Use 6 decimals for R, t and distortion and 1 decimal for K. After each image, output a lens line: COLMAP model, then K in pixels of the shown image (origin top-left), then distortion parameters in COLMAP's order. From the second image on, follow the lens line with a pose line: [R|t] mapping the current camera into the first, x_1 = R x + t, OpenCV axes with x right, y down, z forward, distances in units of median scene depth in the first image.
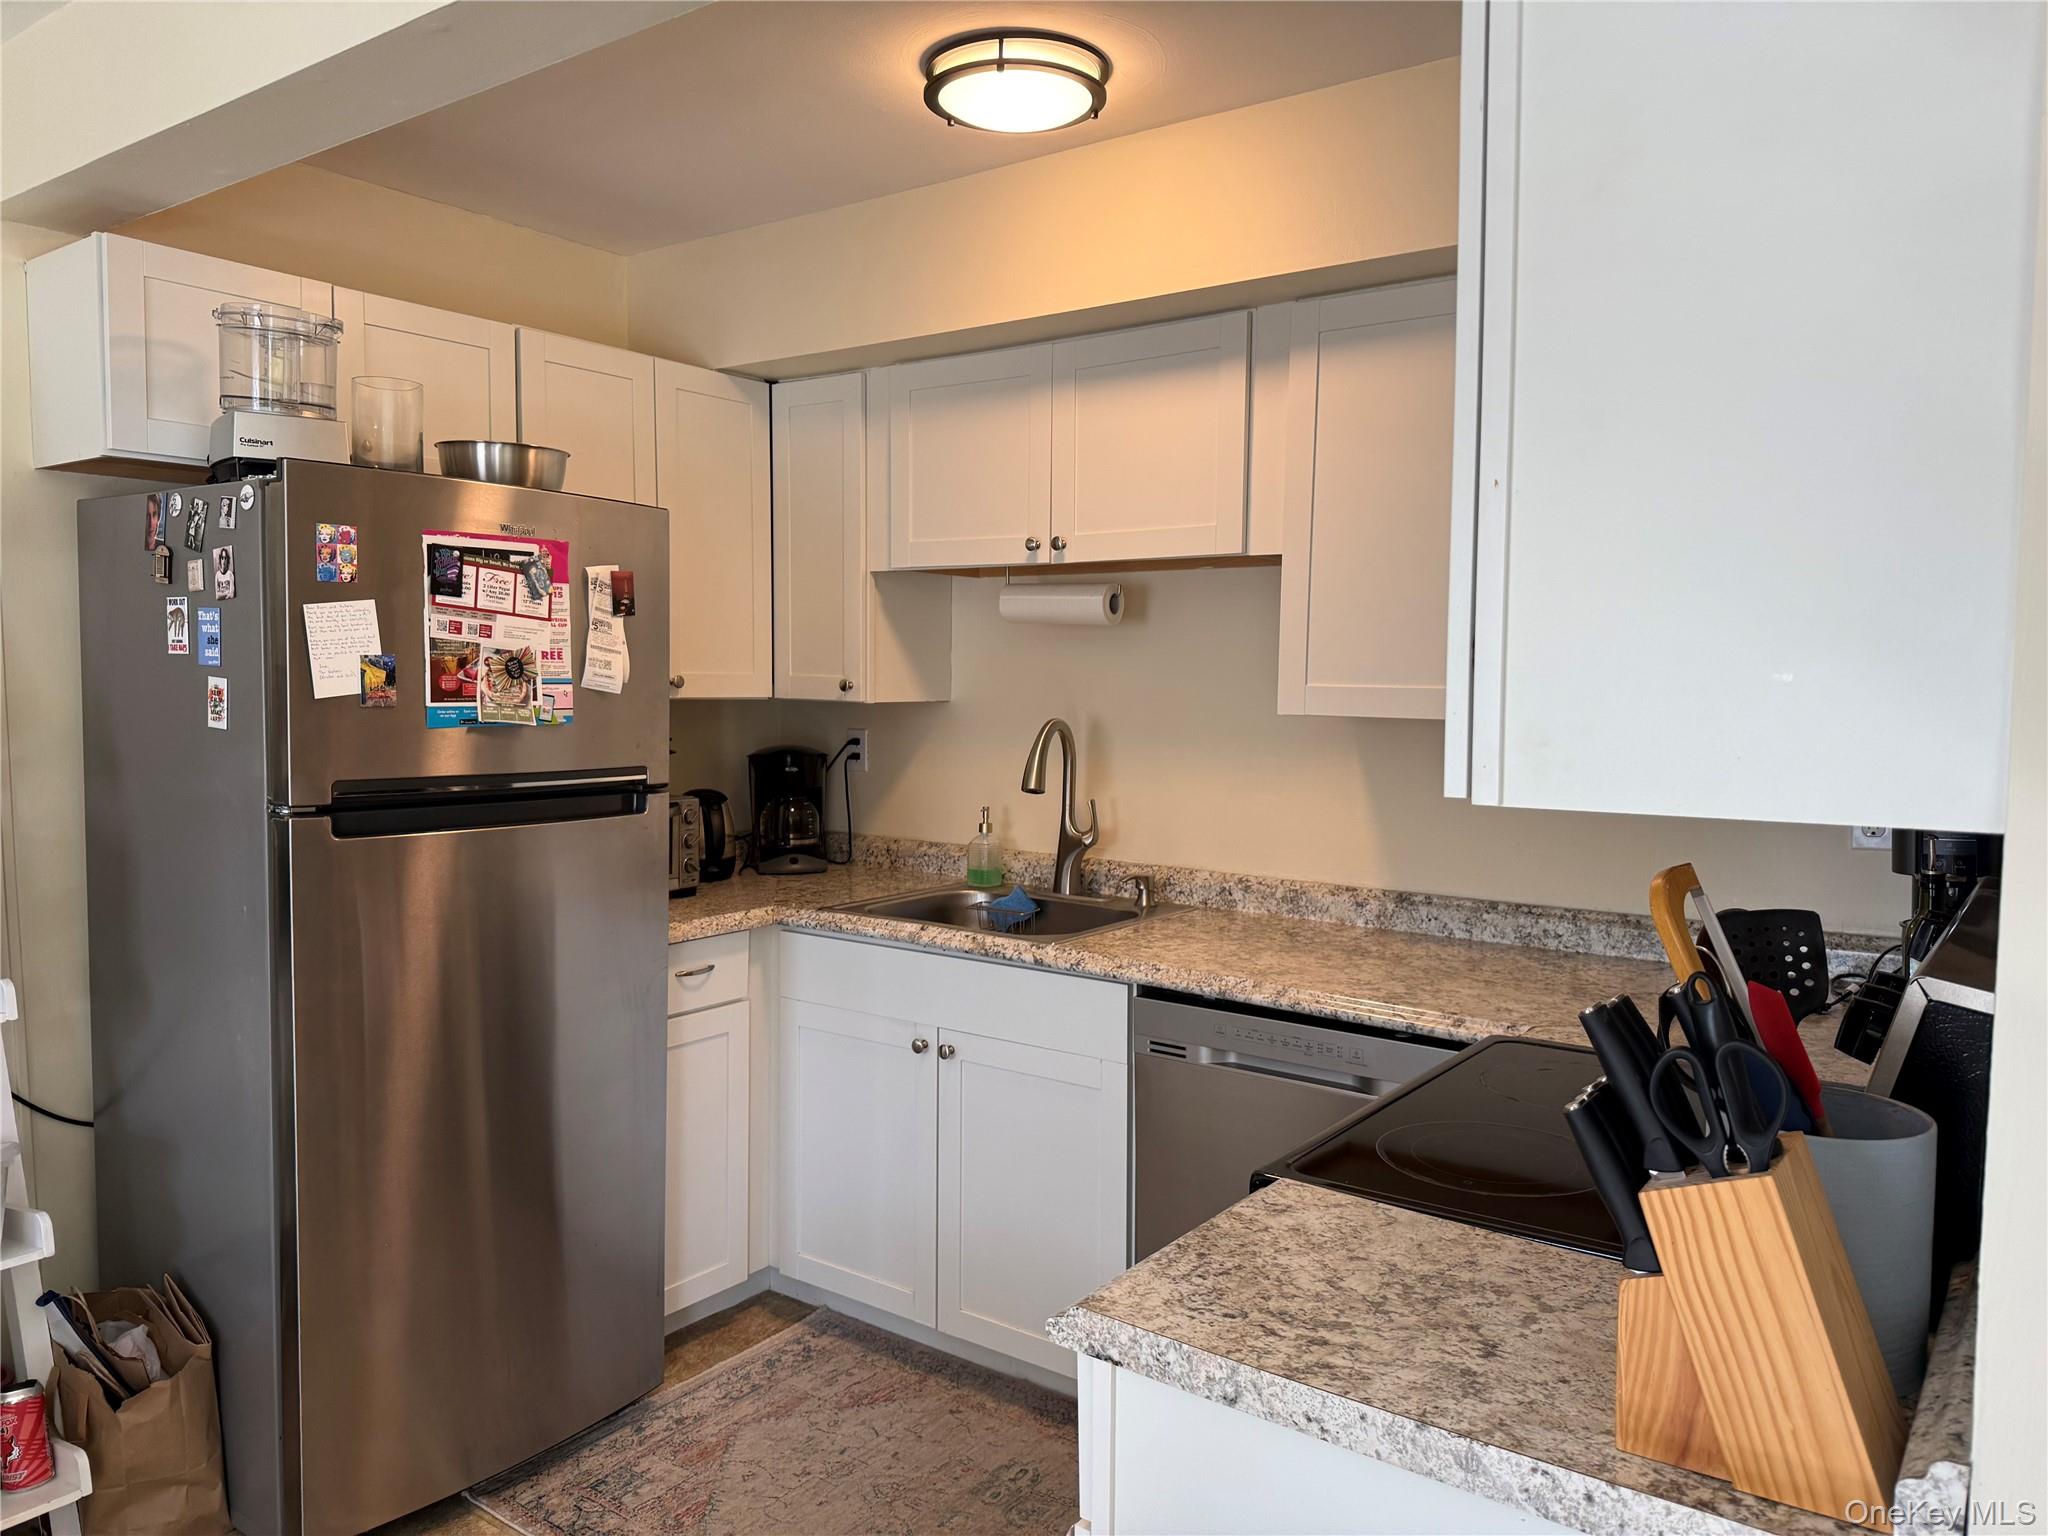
lens RADIAL K [[1419.0, 0, 1024.0], [0, 1419.0, 768.0], [0, 0, 1]] dist [0.132211, -0.213917]
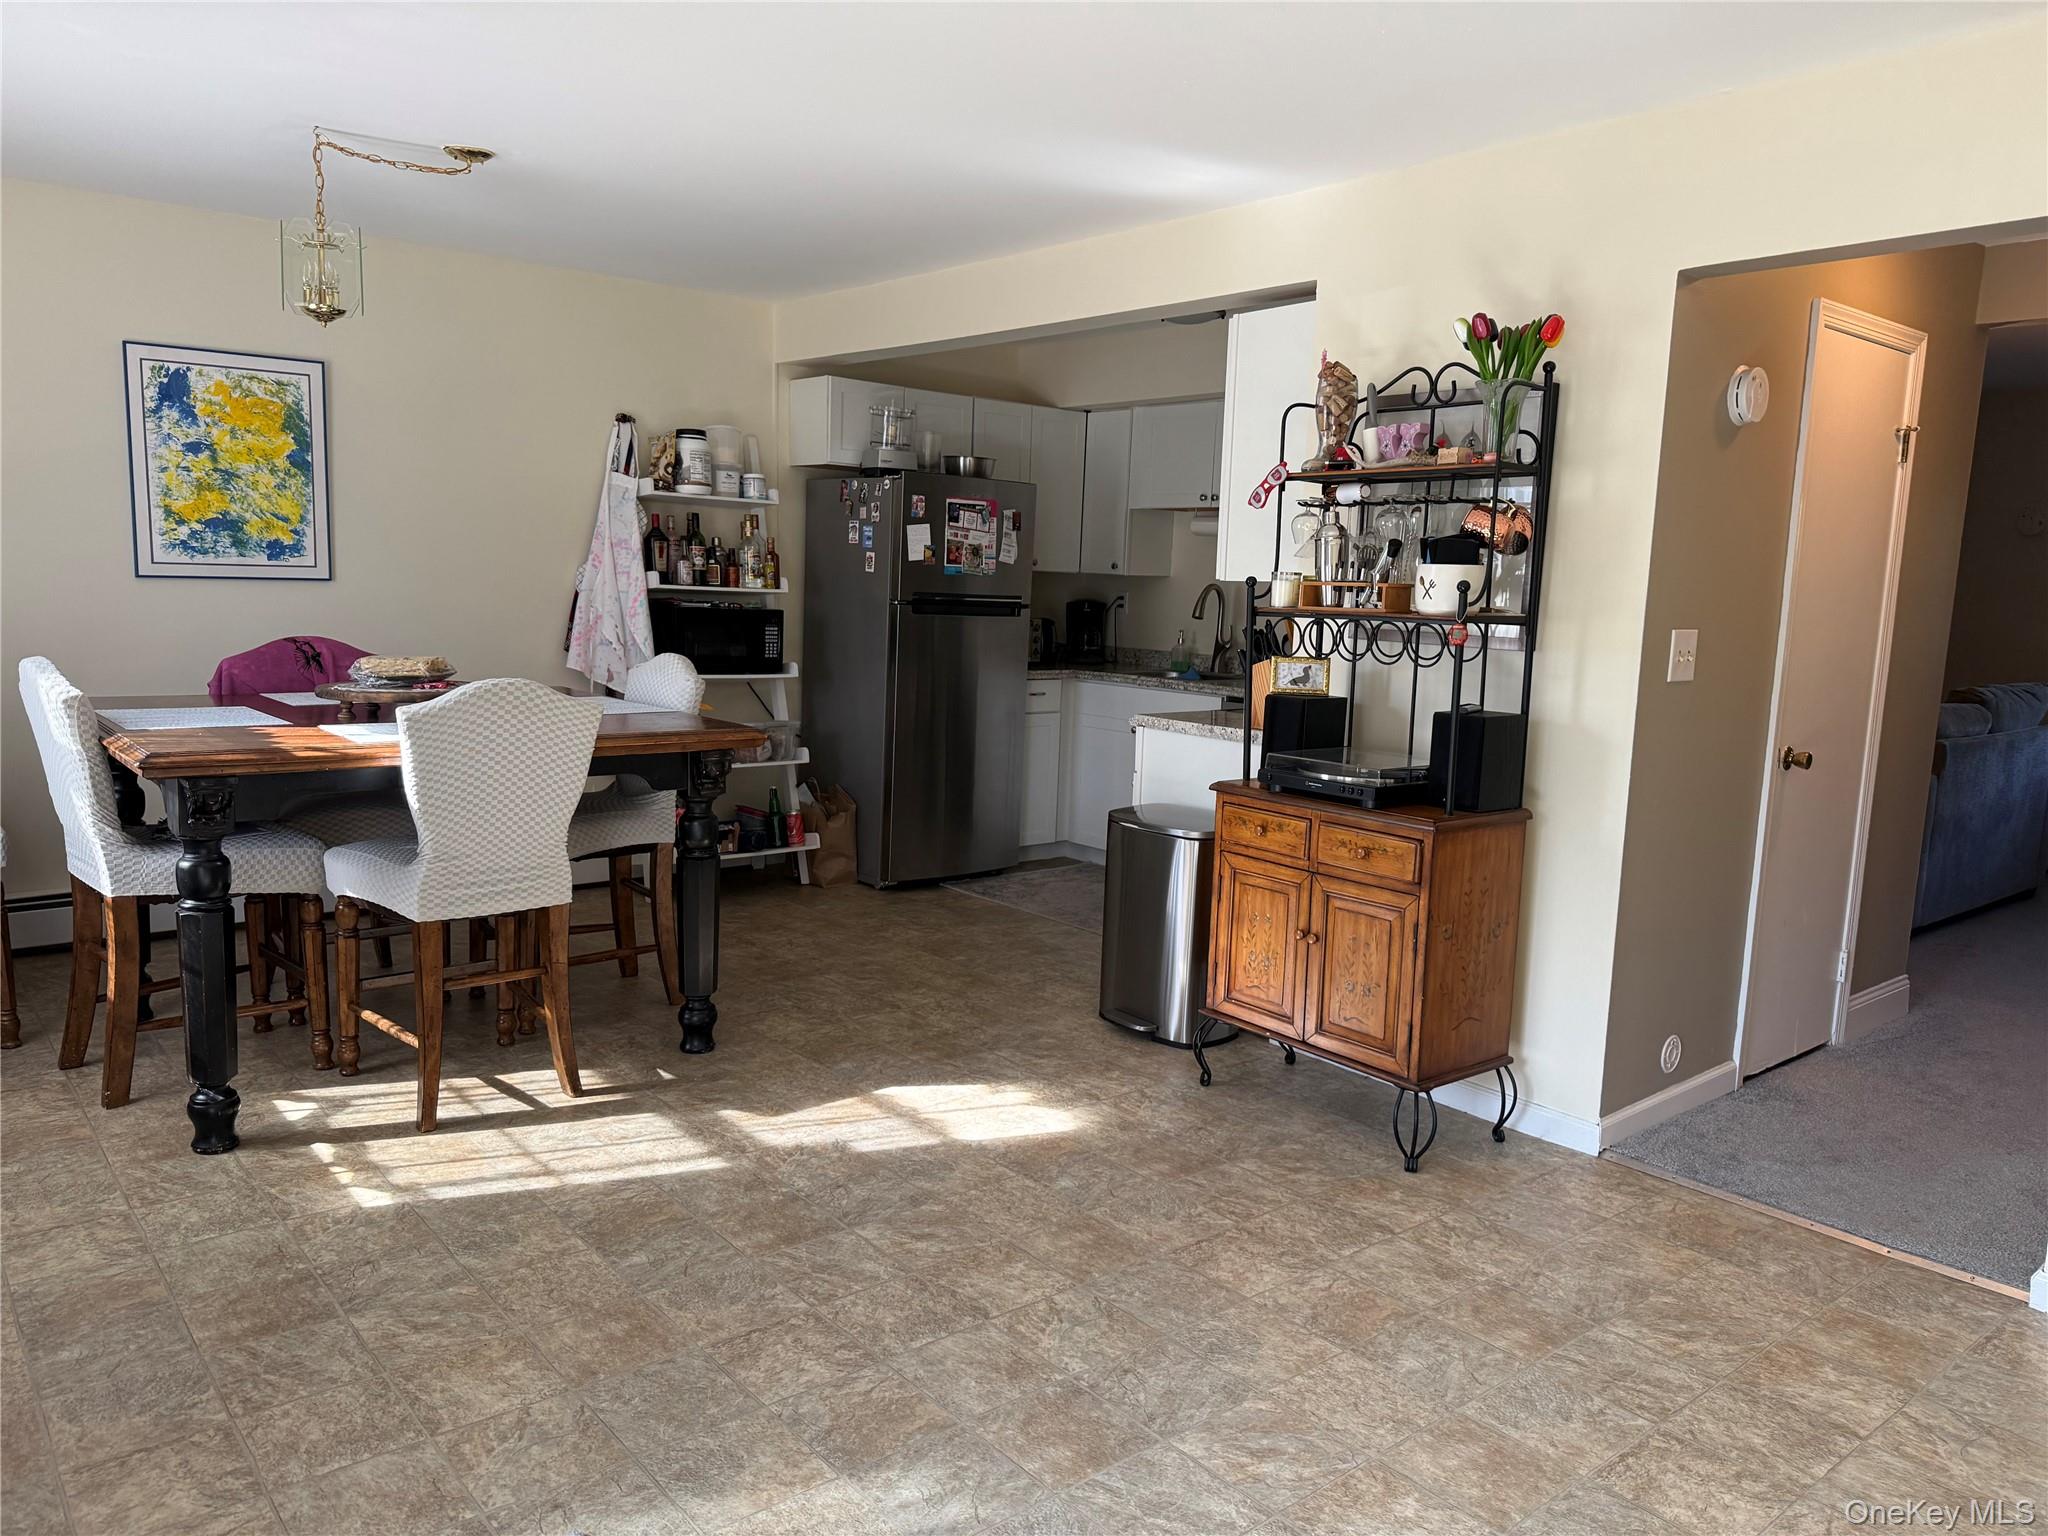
lens RADIAL K [[1419.0, 0, 1024.0], [0, 1419.0, 768.0], [0, 0, 1]] dist [0.132211, -0.213917]
pose [[0.973073, 0.057436, -0.223226, 0.294015], [-0.043268, 0.996757, 0.067855, 0.129778], [0.226399, -0.056370, 0.972402, -1.367347]]
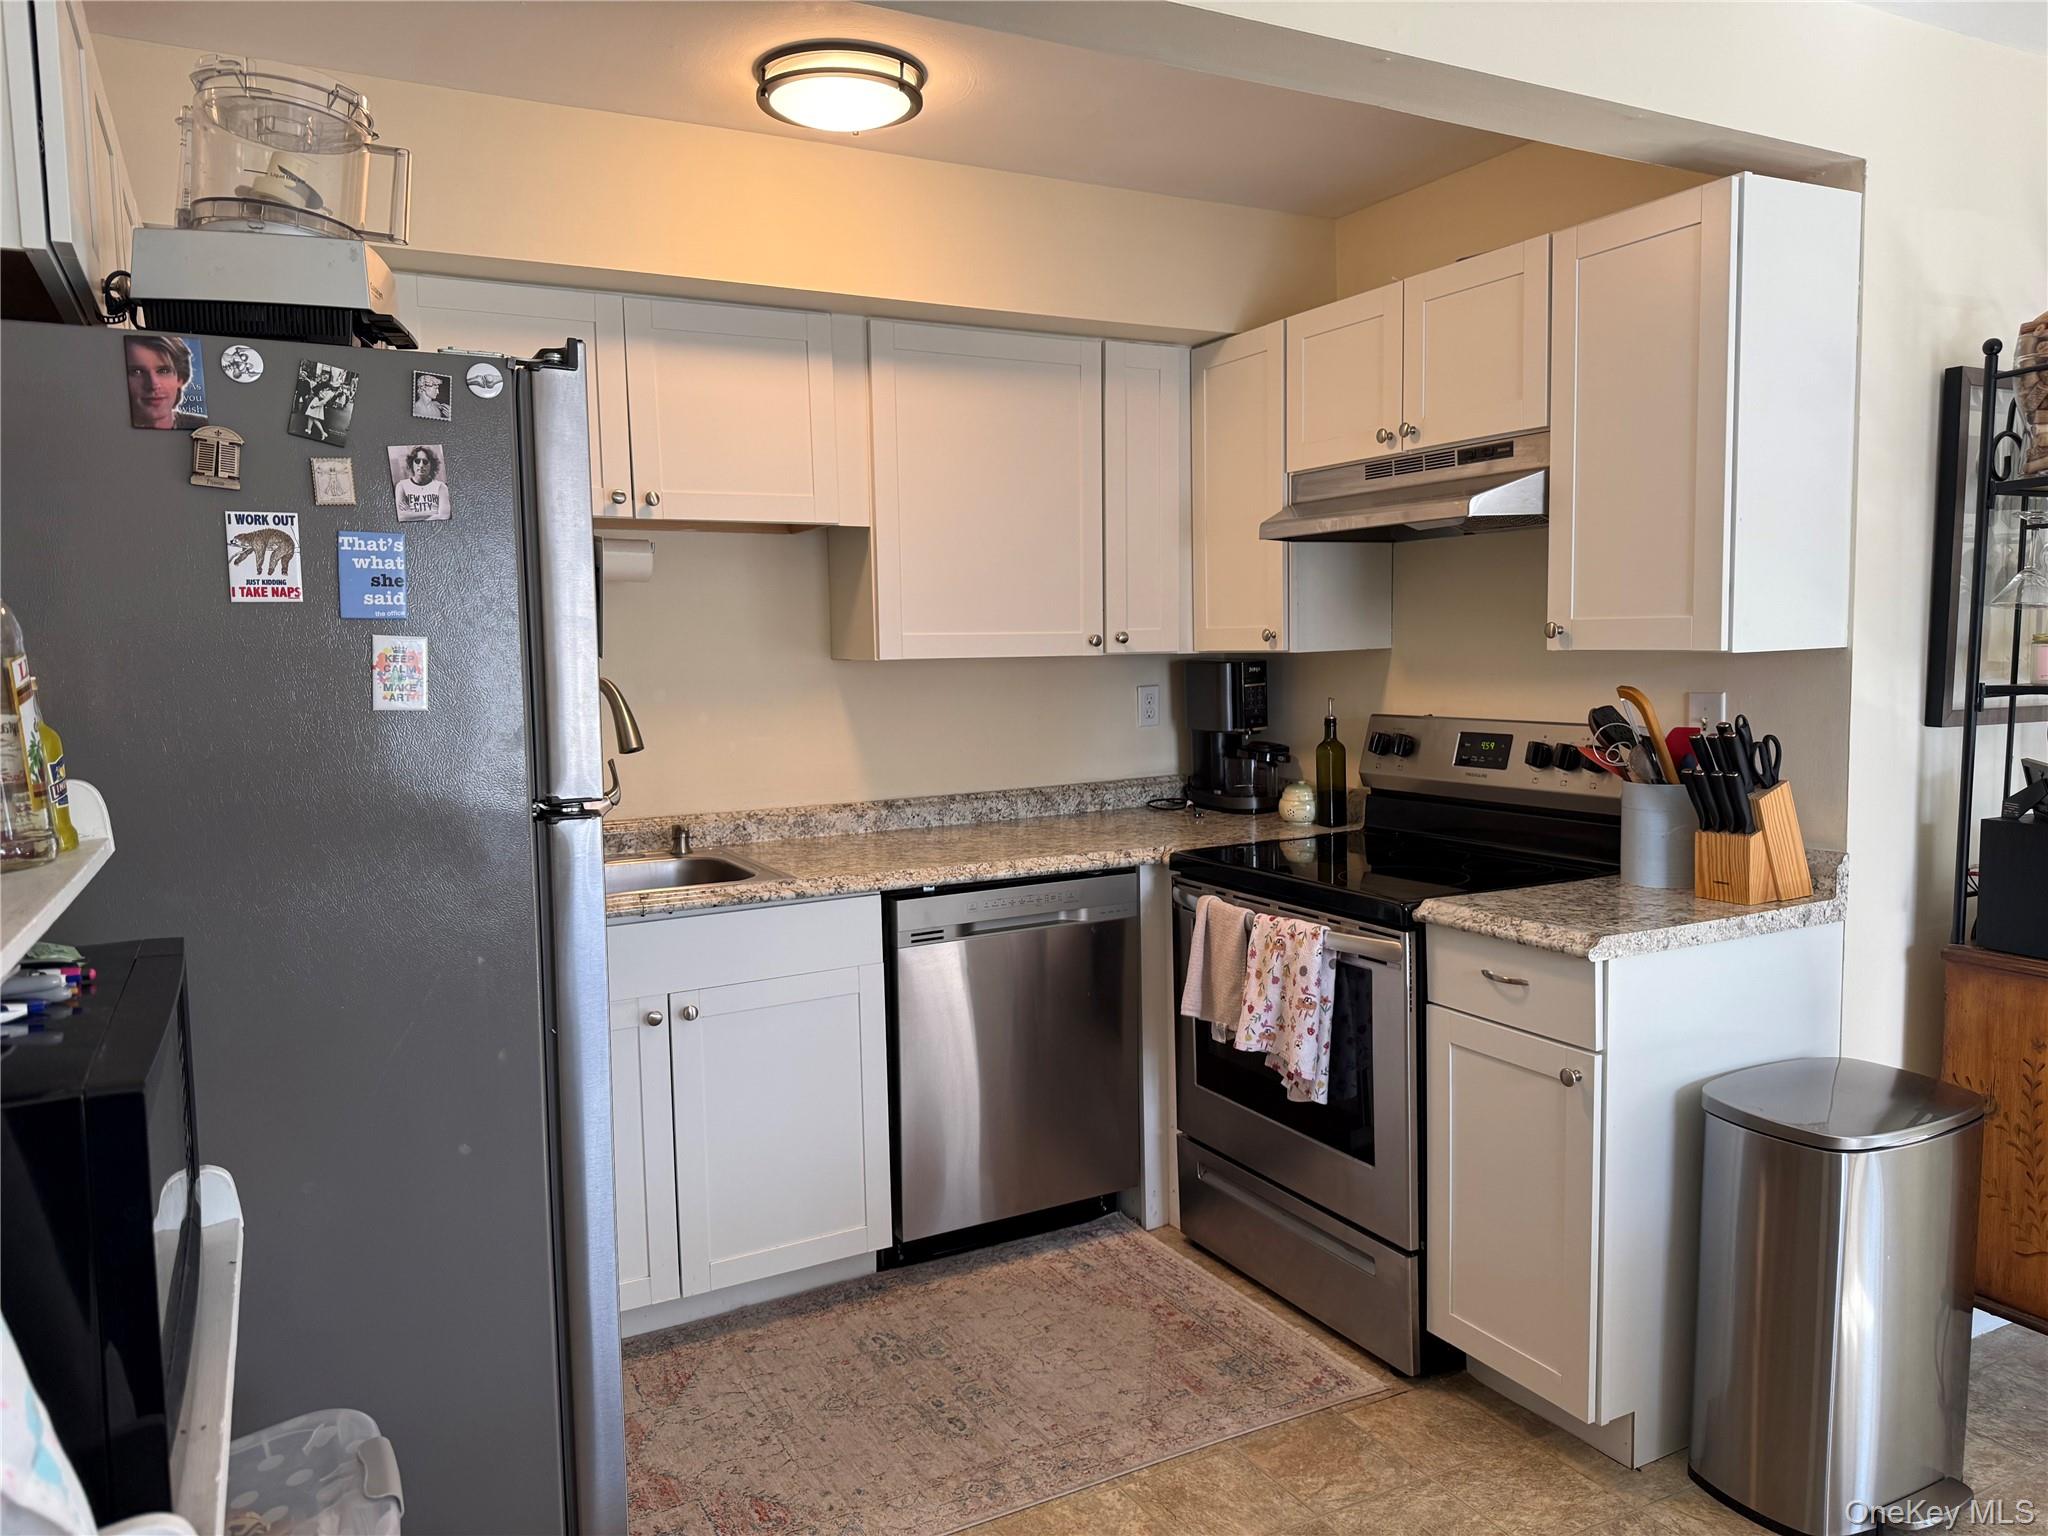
lens RADIAL K [[1438.0, 0, 997.5], [0, 1438.0, 761.4], [0, 0, 1]] dist [0.117255, -0.208904]
pose [[0.438520, -0.093978, 0.893794, -0.961035], [0.086591, 0.994309, 0.062063, -0.020289], [-0.894540, 0.050179, 0.444162, 0.408205]]
